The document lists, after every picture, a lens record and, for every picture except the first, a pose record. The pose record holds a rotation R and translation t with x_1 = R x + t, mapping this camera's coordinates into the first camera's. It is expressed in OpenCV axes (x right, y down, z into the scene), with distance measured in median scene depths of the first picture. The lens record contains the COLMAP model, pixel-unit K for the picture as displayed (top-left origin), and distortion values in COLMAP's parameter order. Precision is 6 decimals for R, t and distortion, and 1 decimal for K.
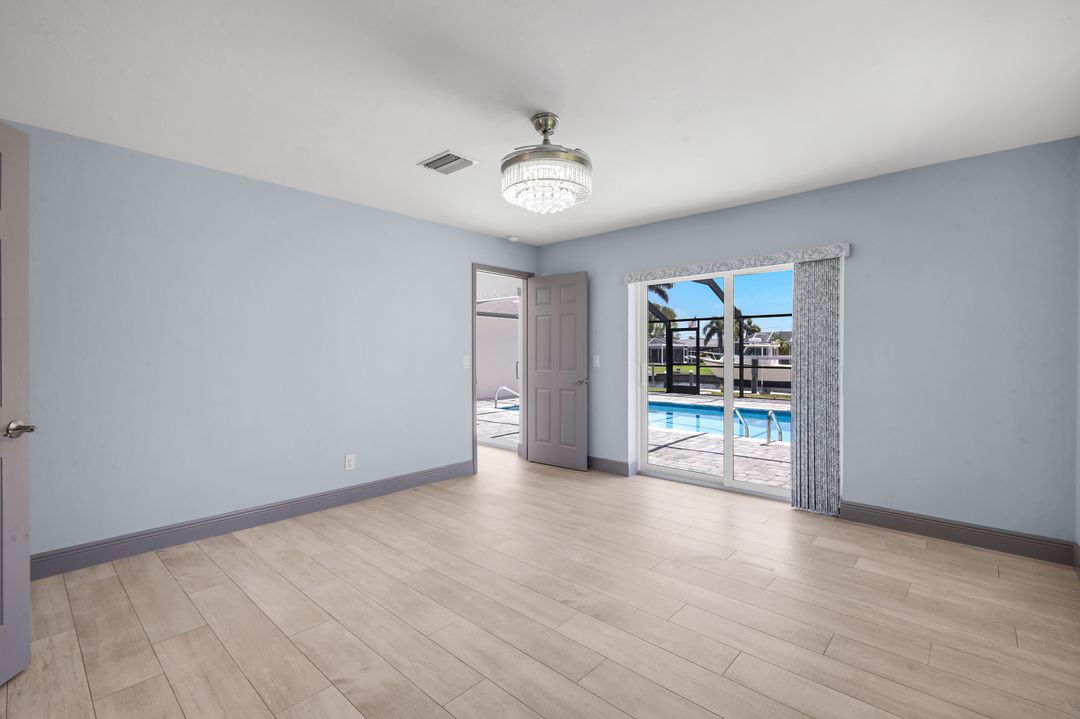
lens RADIAL K [[473.7, 0, 540.2], [0, 473.7, 354.6], [0, 0, 1]] dist [0.004470, 0.000071]
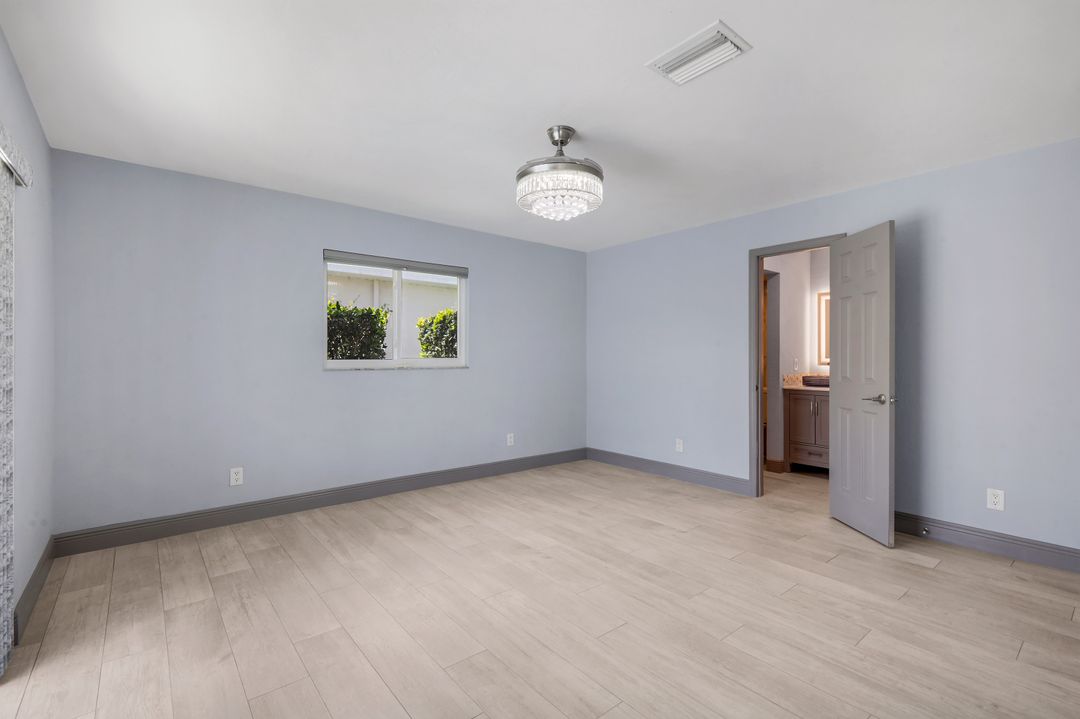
lens RADIAL K [[473.7, 0, 540.1], [0, 473.7, 358.4], [0, 0, 1]] dist [0.004470, 0.000071]
pose [[-0.990418, 0.000687, 0.138097, -0.087077], [0.001160, 0.999994, 0.003346, 0.003566], [-0.138094, 0.003474, -0.990413, 1.996123]]
